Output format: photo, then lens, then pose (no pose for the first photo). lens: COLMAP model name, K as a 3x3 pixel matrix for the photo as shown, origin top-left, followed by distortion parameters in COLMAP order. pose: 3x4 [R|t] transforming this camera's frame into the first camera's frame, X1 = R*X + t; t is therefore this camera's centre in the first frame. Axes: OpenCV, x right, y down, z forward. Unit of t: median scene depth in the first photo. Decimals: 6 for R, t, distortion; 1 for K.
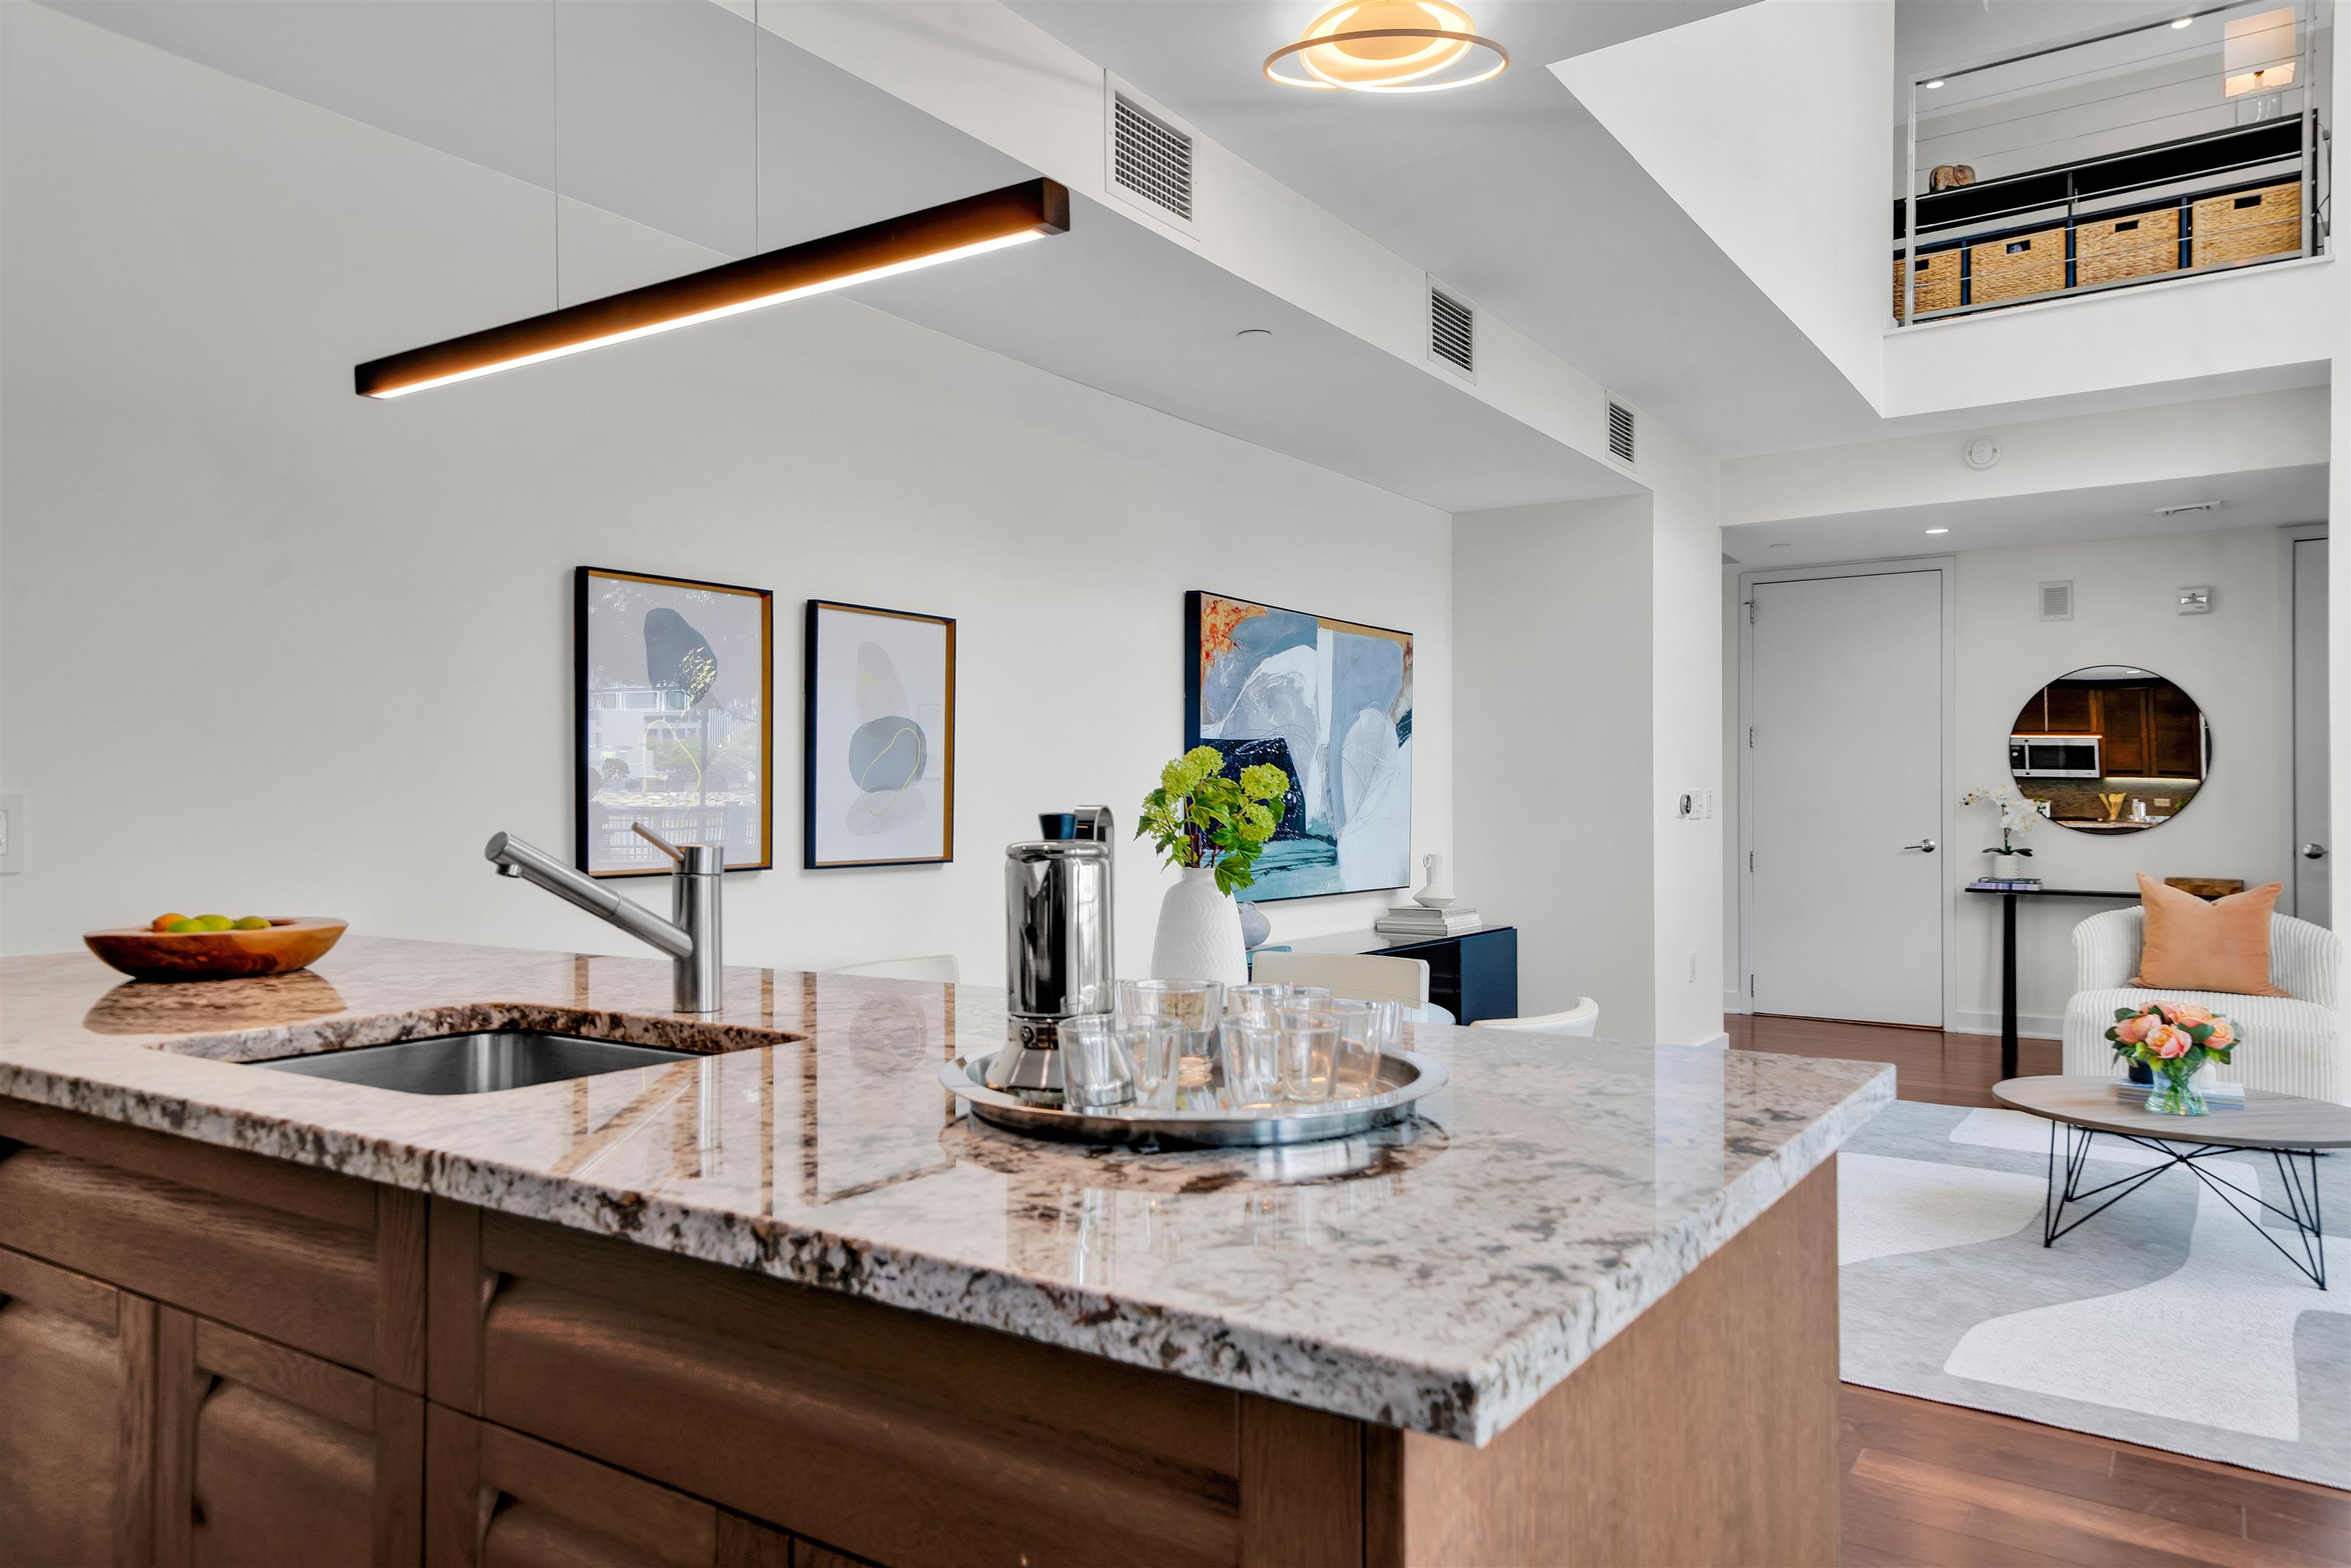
lens RADIAL K [[1547.7, 0, 1194.2], [0, 1547.7, 791.7], [0, 0, 1]] dist [0.029637, -0.000271]
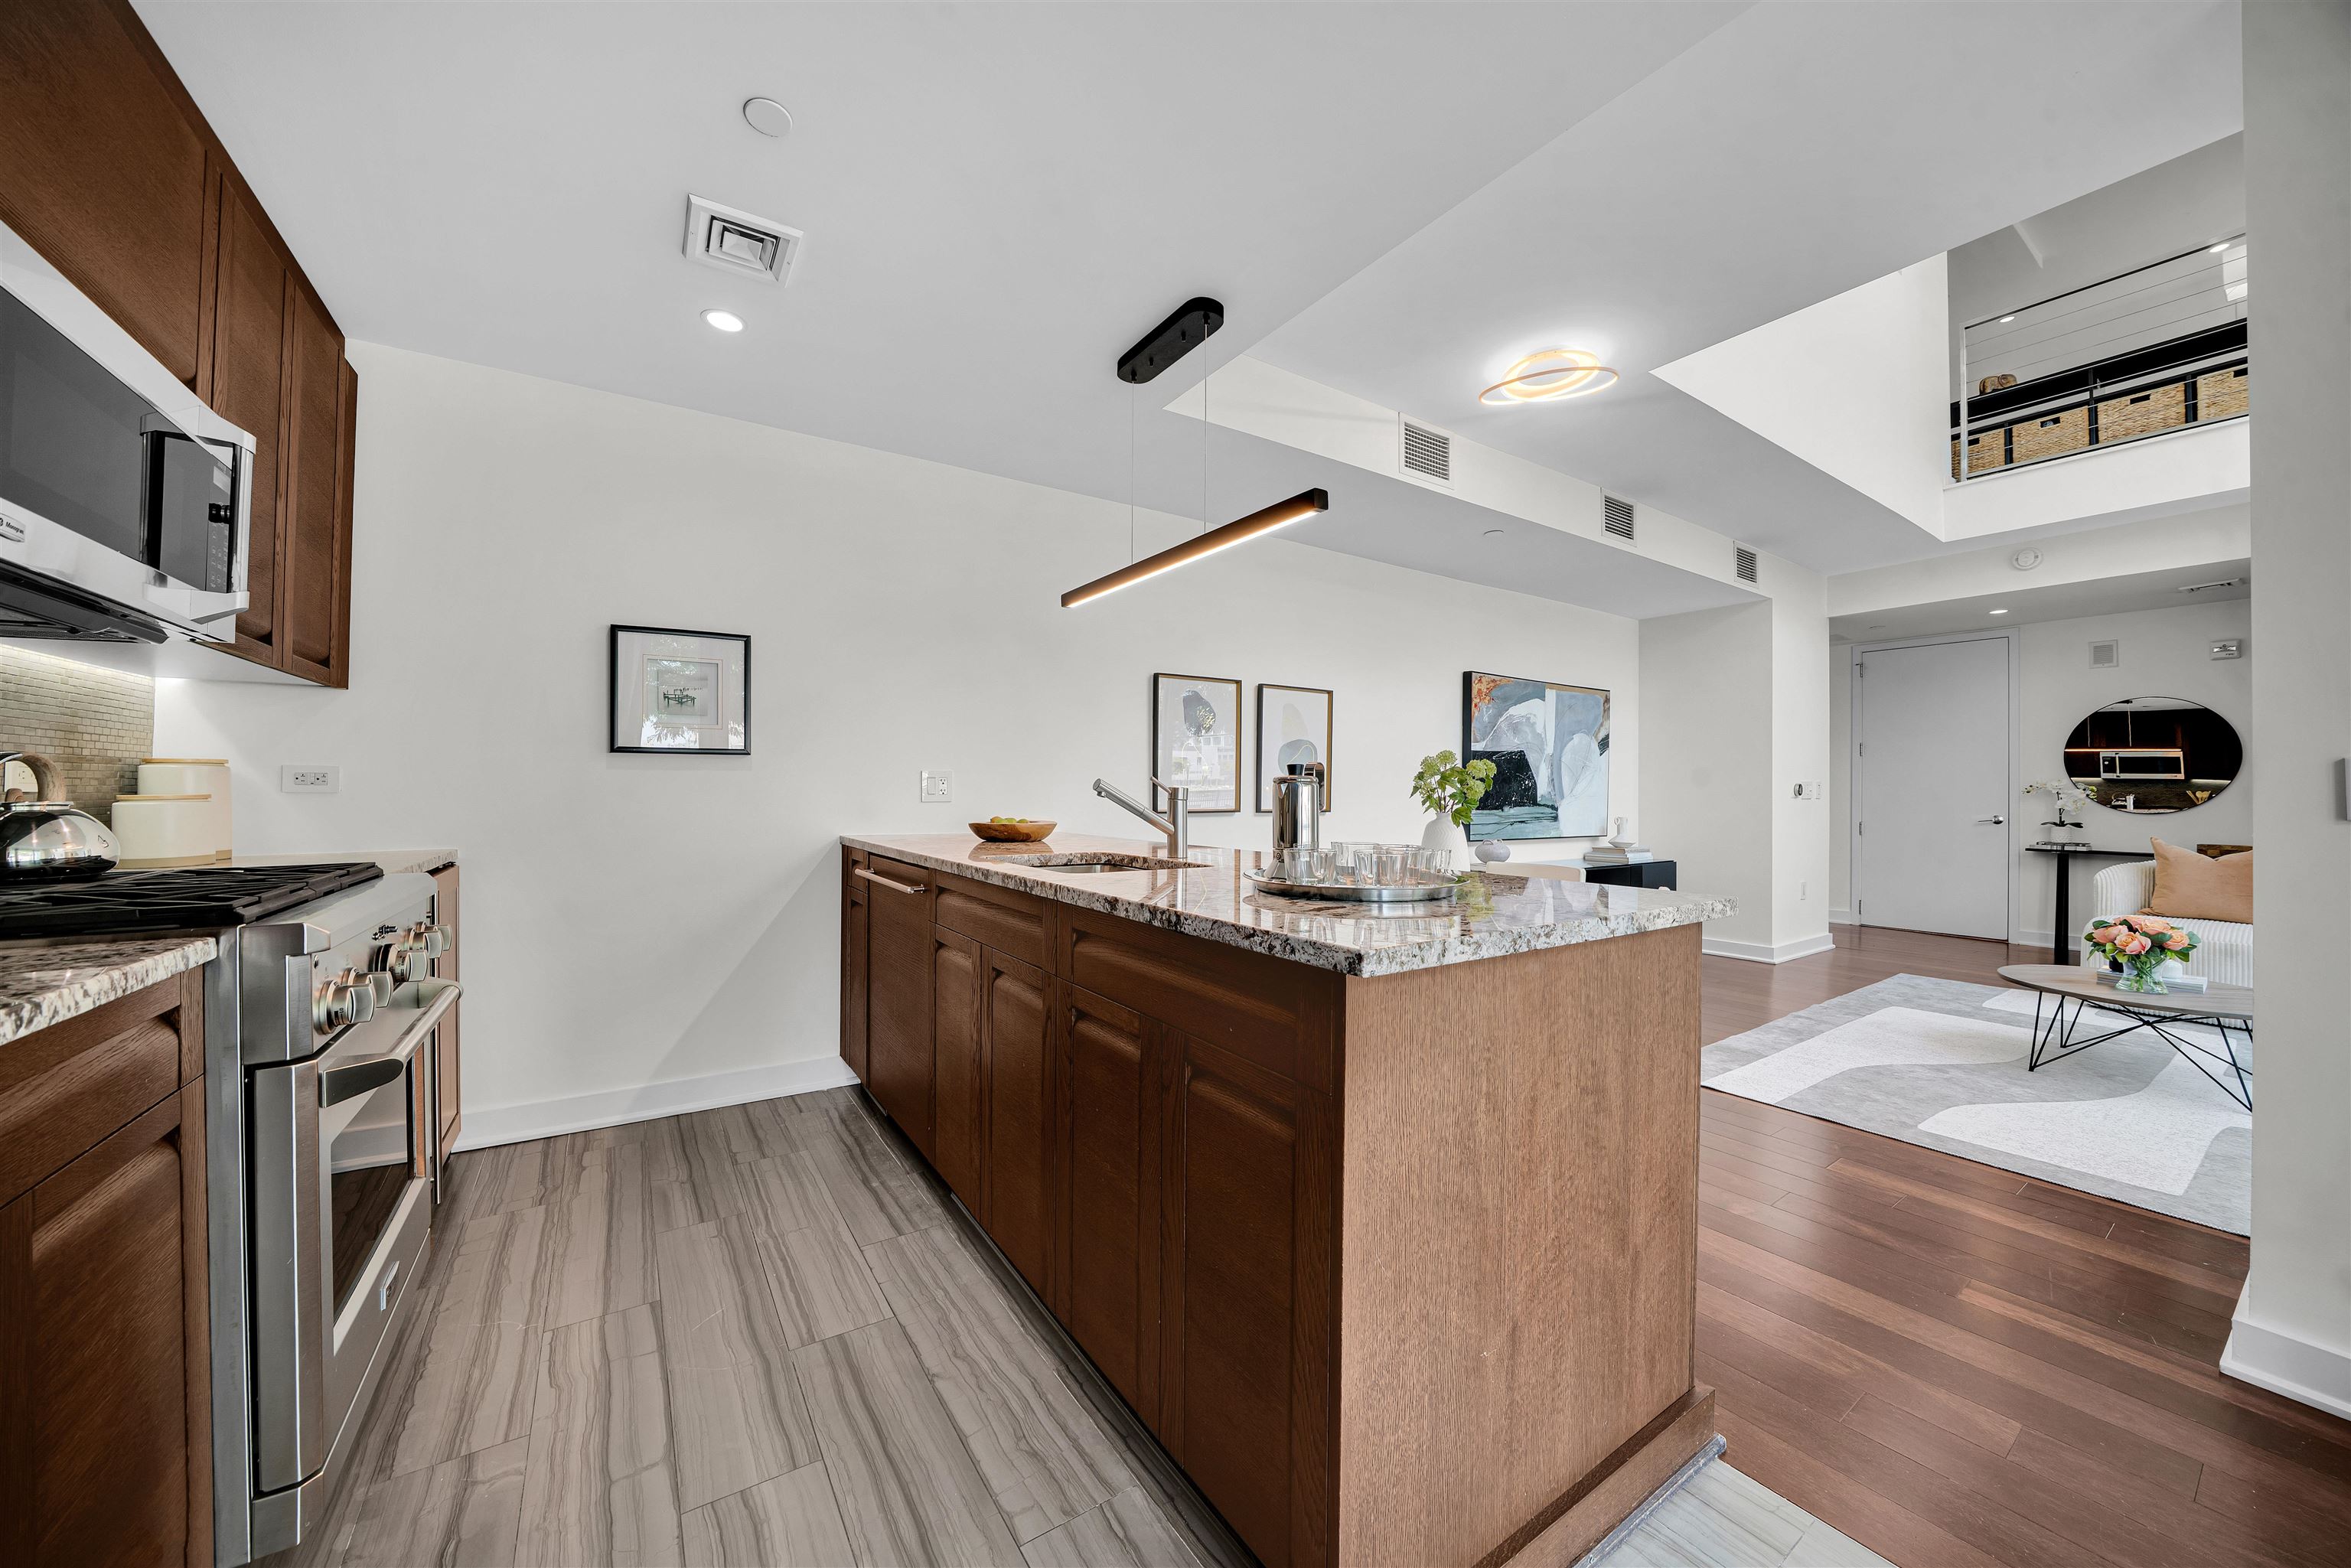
lens RADIAL K [[822.5, 0, 1166.5], [0, 822.5, 784.7], [0, 0, 1]] dist [-0.019804, 0.000196]
pose [[0.920957, 0.004644, -0.389636, 0.052855], [-0.006136, 0.999978, -0.002585, 0.012085], [0.389615, 0.004771, 0.920965, -0.053909]]
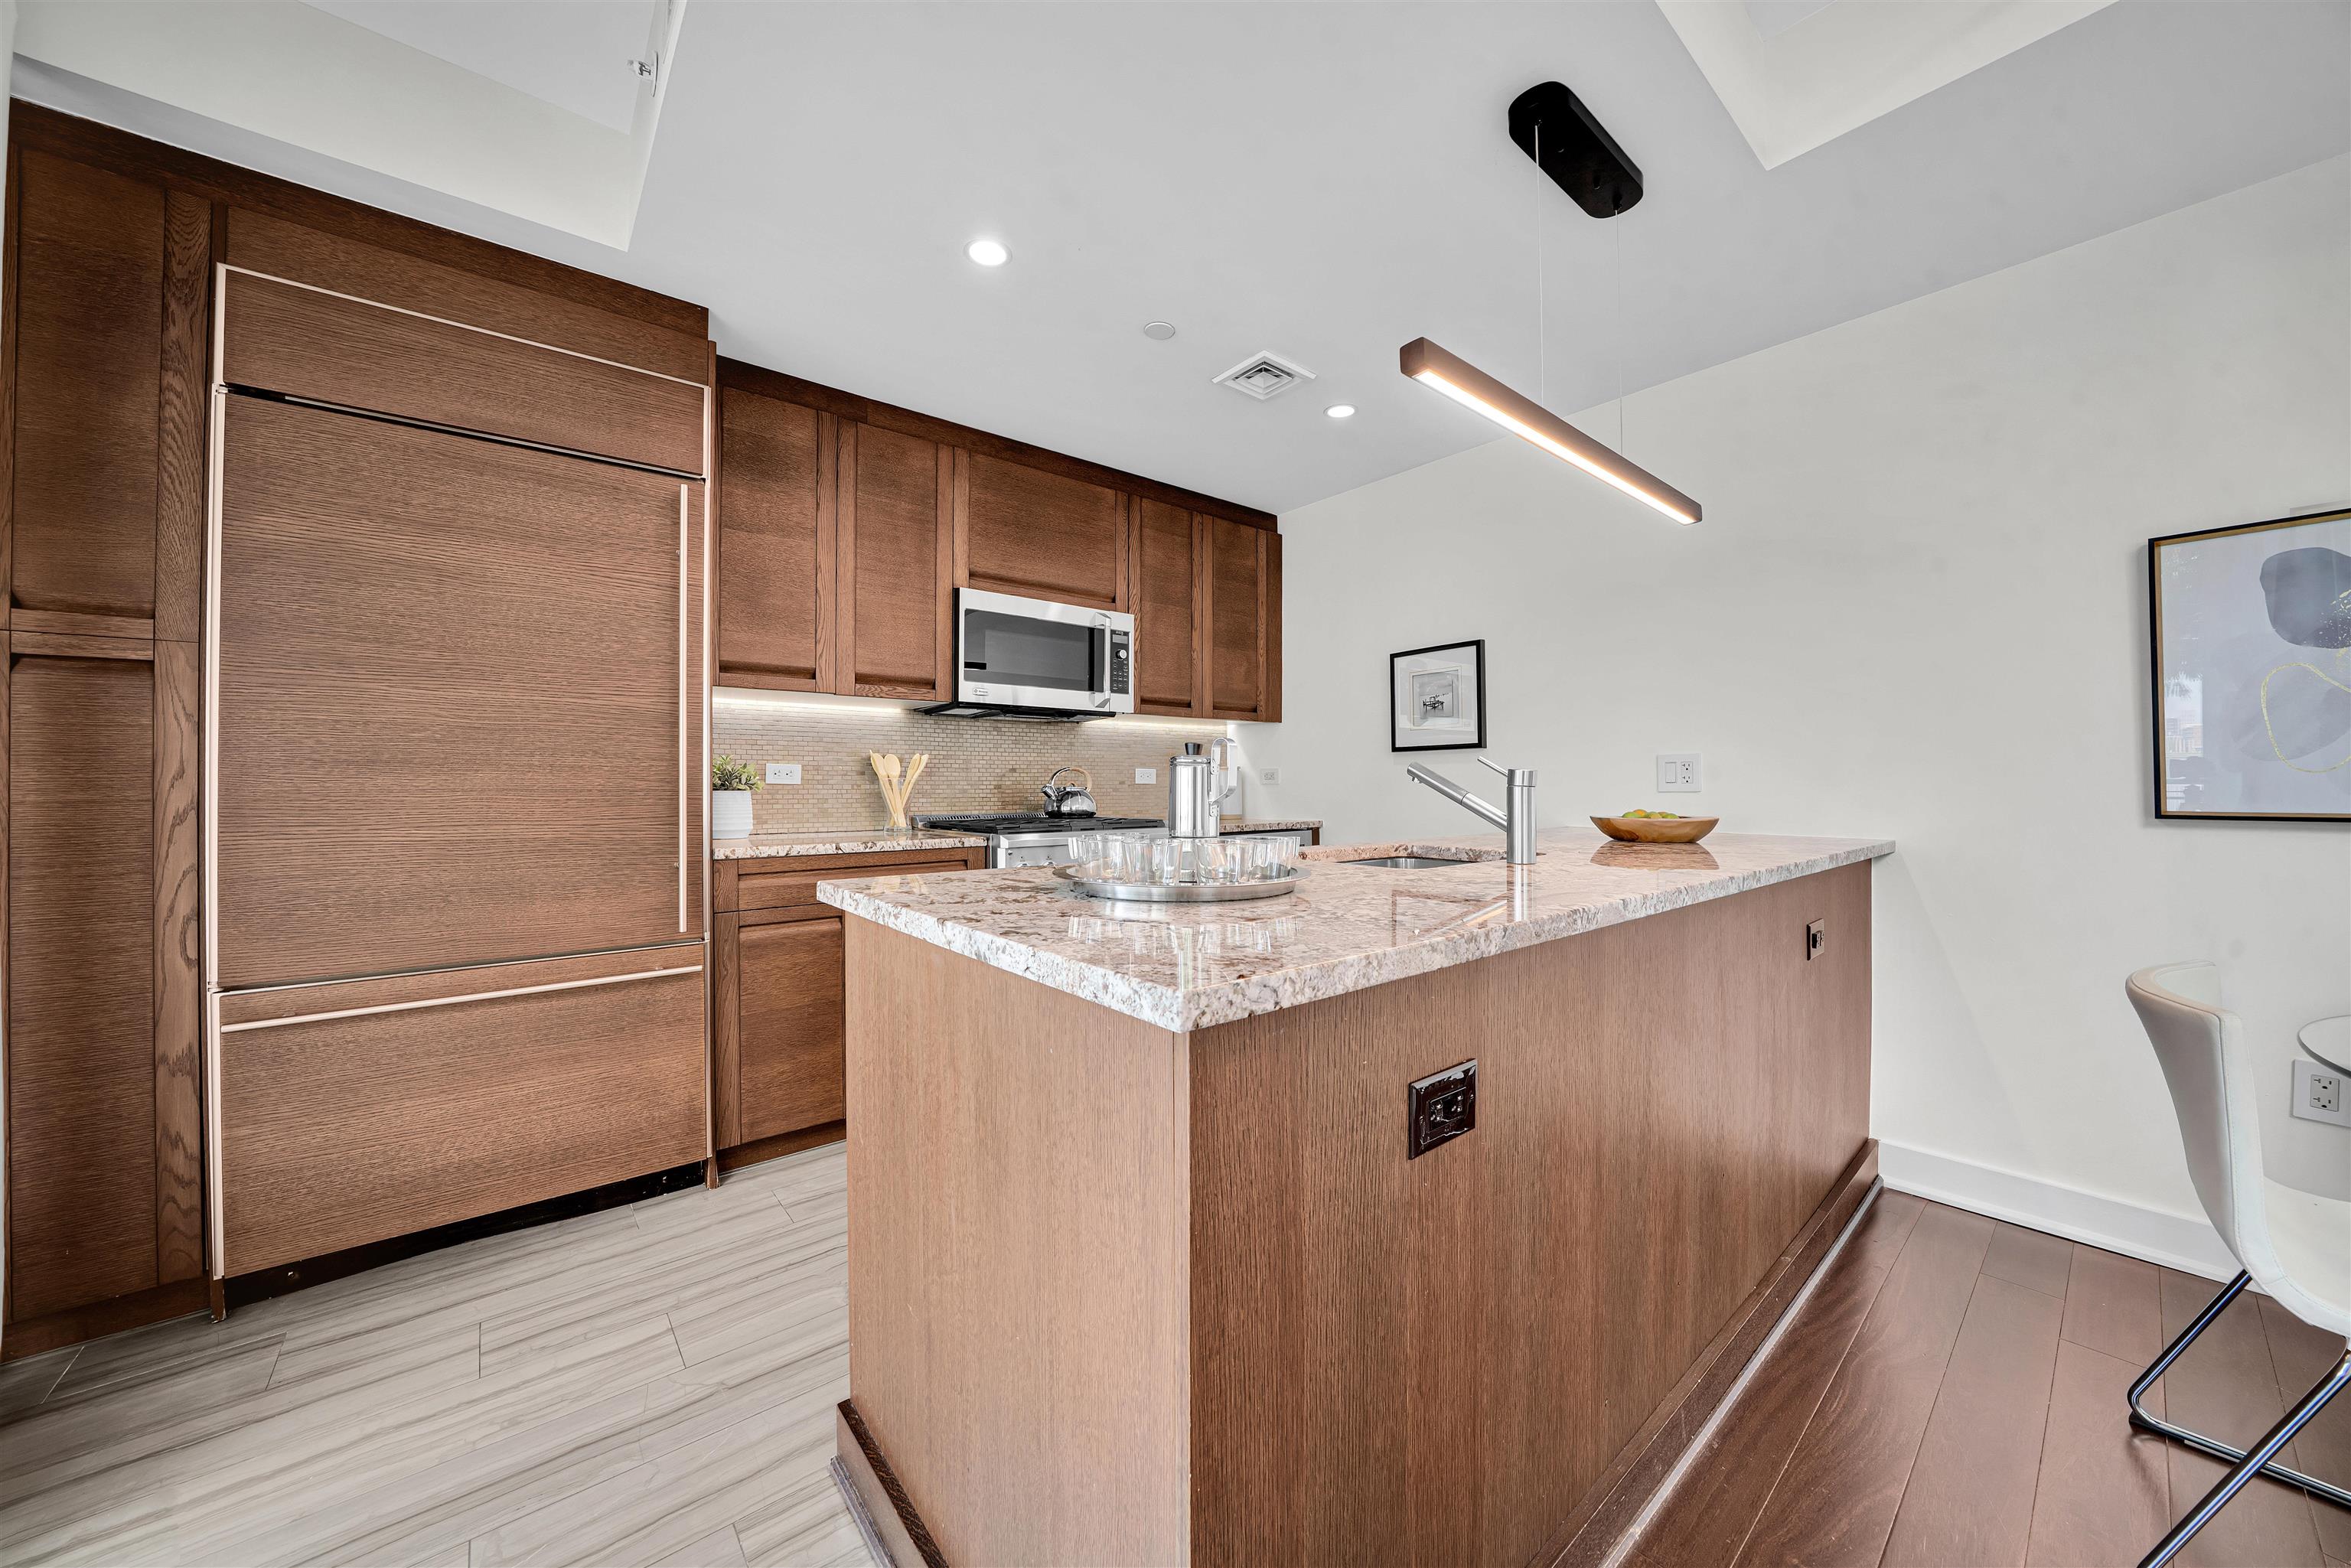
lens RADIAL K [[837.2, 0, 1174.8], [0, 837.2, 775.7], [0, 0, 1]] dist [-0.022025, 0.000563]
pose [[-0.299592, -0.006696, -0.954044, 0.243802], [0.007898, 0.999924, -0.009498, 0.017111], [0.954035, -0.010380, -0.299516, 0.325941]]
